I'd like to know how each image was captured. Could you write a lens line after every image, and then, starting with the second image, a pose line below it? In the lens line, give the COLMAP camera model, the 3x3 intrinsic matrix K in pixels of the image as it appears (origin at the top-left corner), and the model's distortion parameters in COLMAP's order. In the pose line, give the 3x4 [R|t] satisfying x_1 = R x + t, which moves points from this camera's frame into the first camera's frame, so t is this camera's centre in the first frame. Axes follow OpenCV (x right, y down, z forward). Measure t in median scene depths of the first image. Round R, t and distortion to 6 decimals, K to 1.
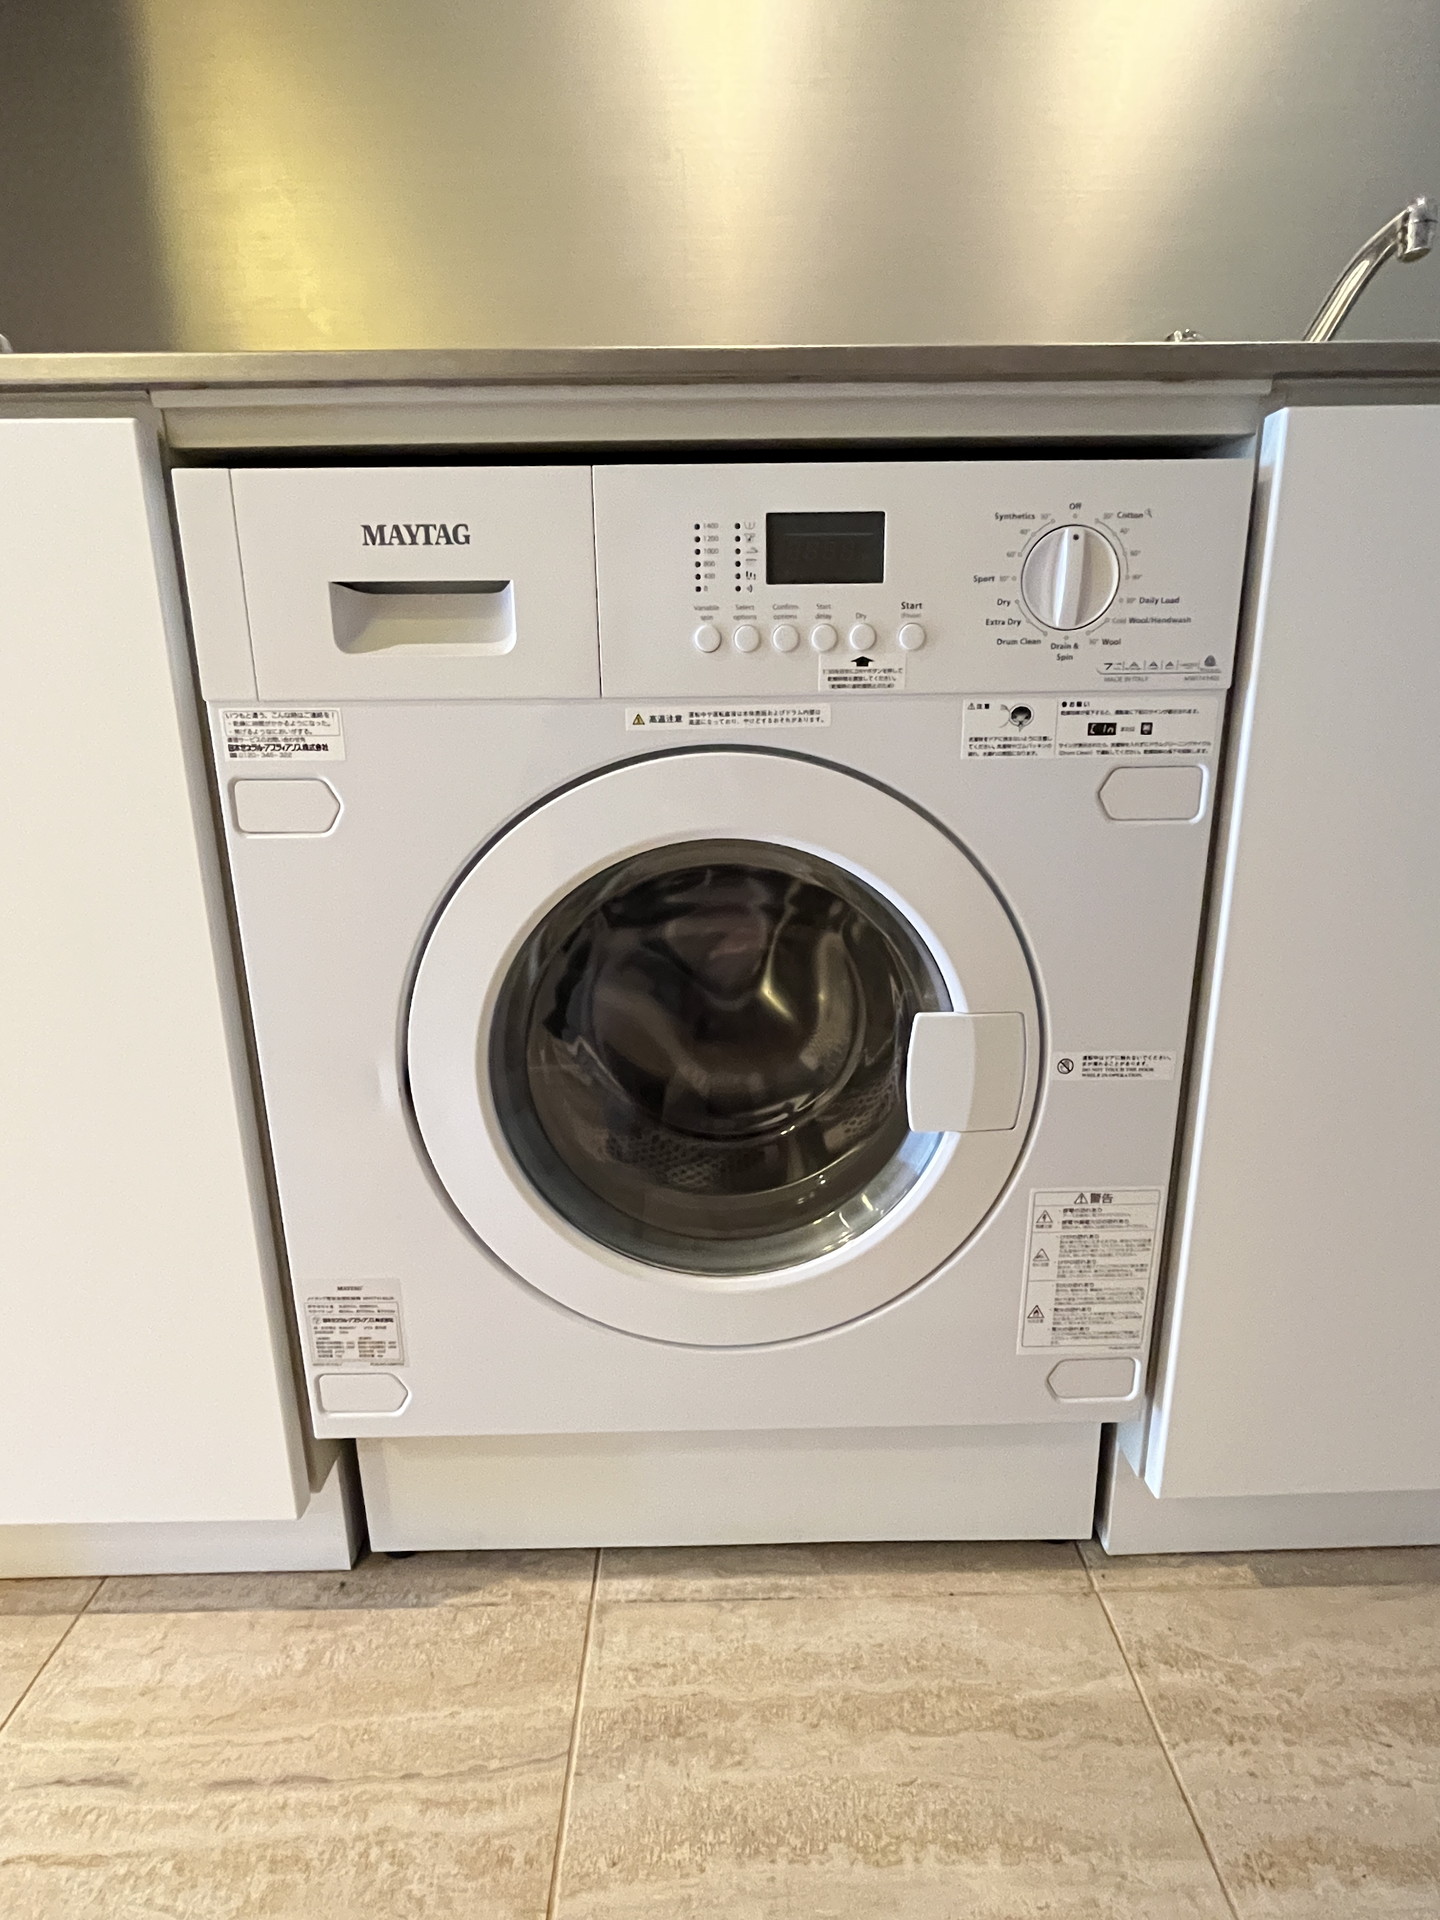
lens RADIAL K [[953.5, 0, 718.9], [0, 953.5, 955.7], [0, 0, 1]] dist [-0.002828, -0.000285]
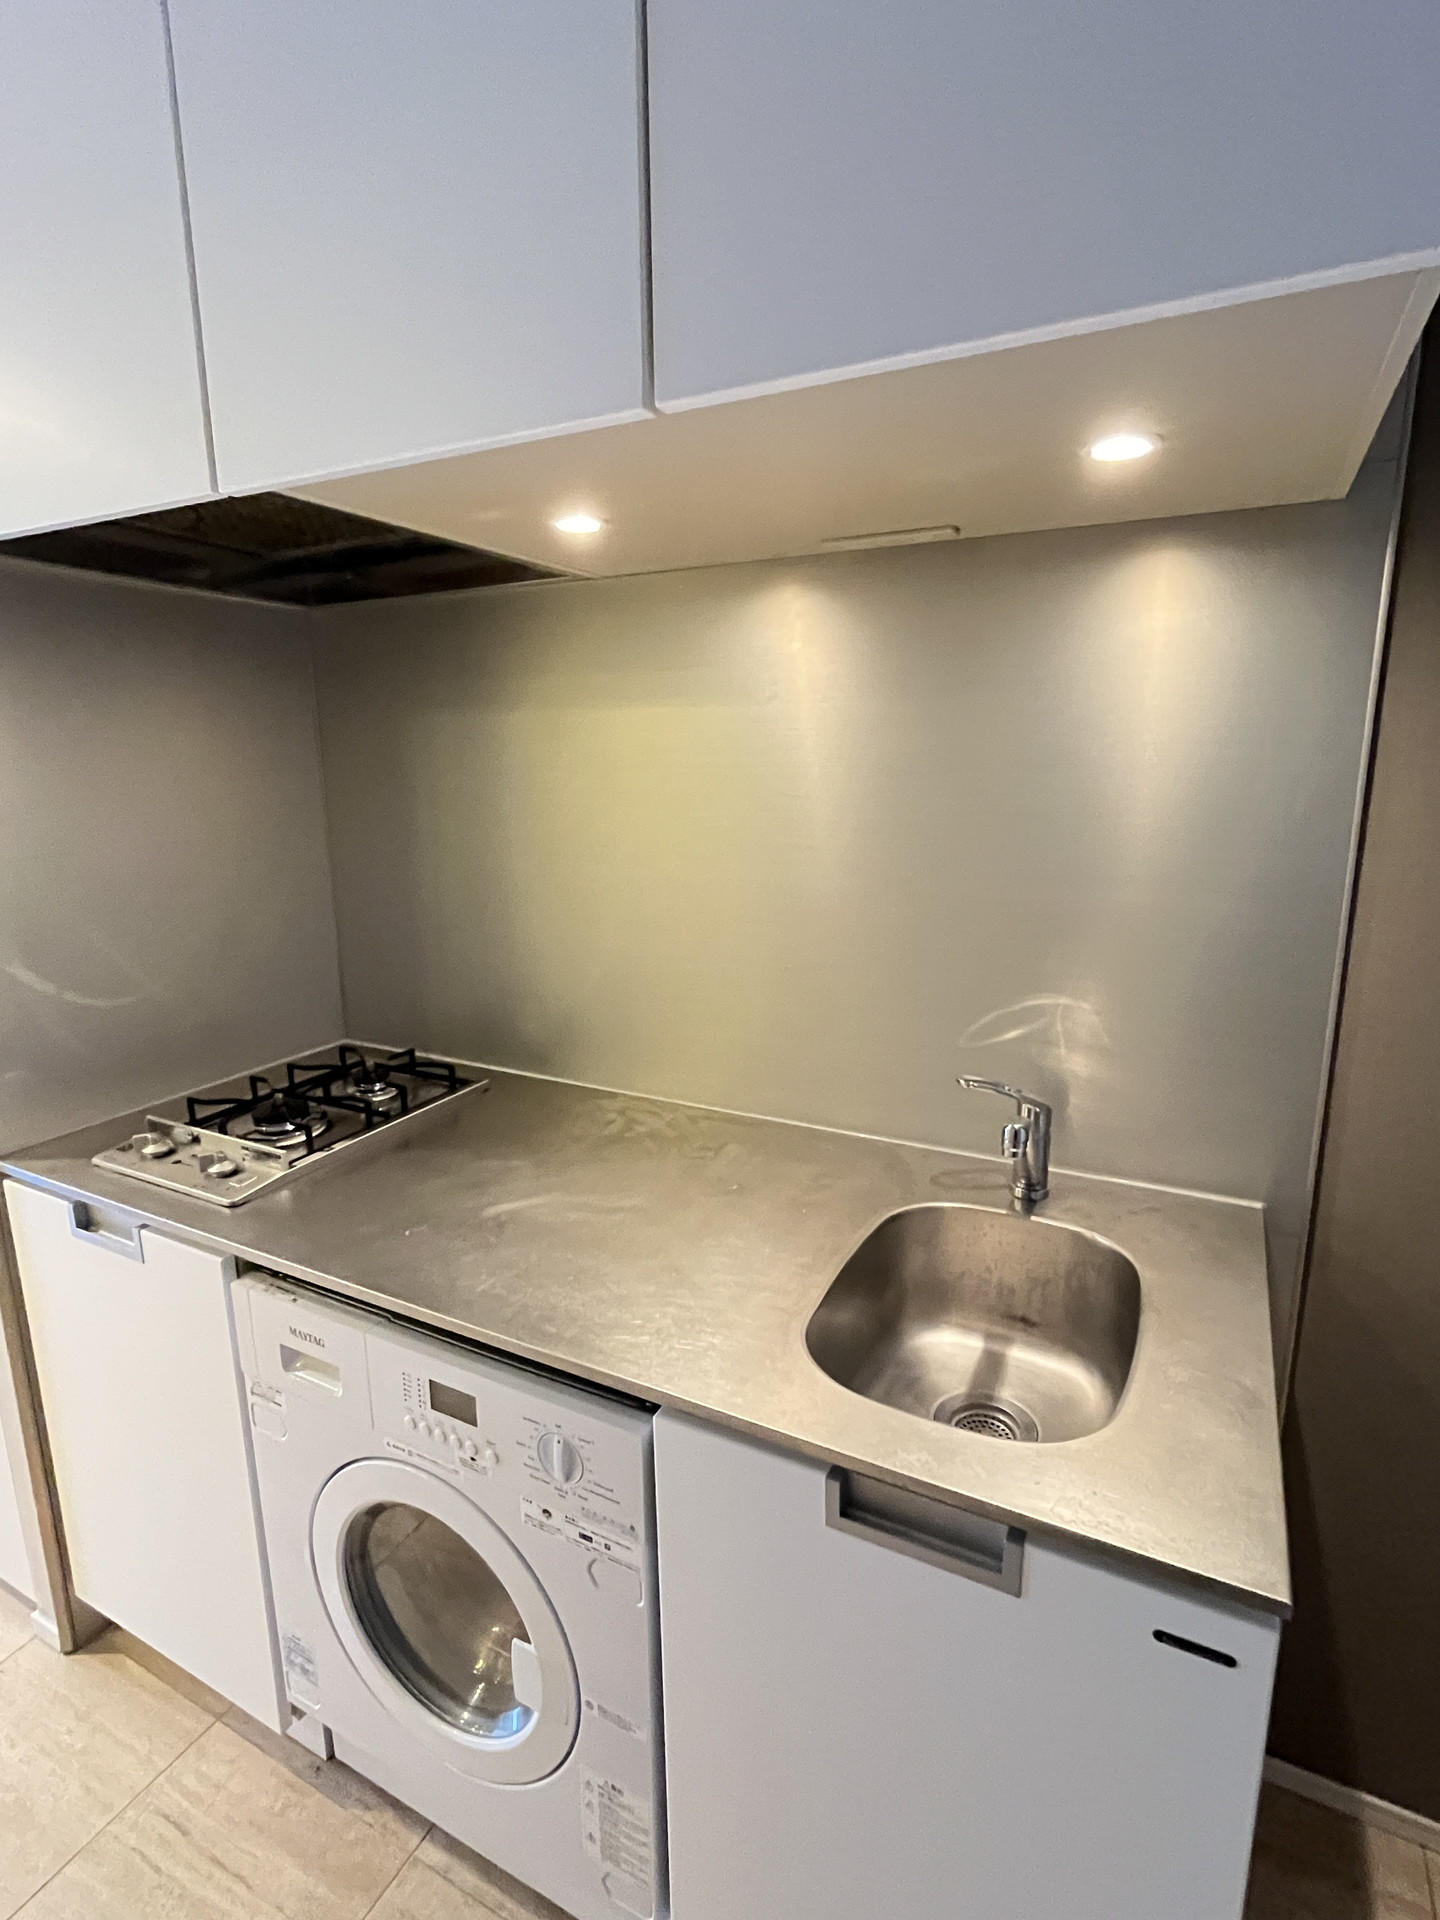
lens RADIAL K [[953.5, 0, 718.9], [0, 953.5, 955.7], [0, 0, 1]] dist [-0.002828, -0.000285]
pose [[0.880495, 0.103131, -0.462702, 1.299556], [-0.122677, 0.992371, -0.012260, -1.287172], [0.457908, 0.067558, 0.886429, -0.484795]]
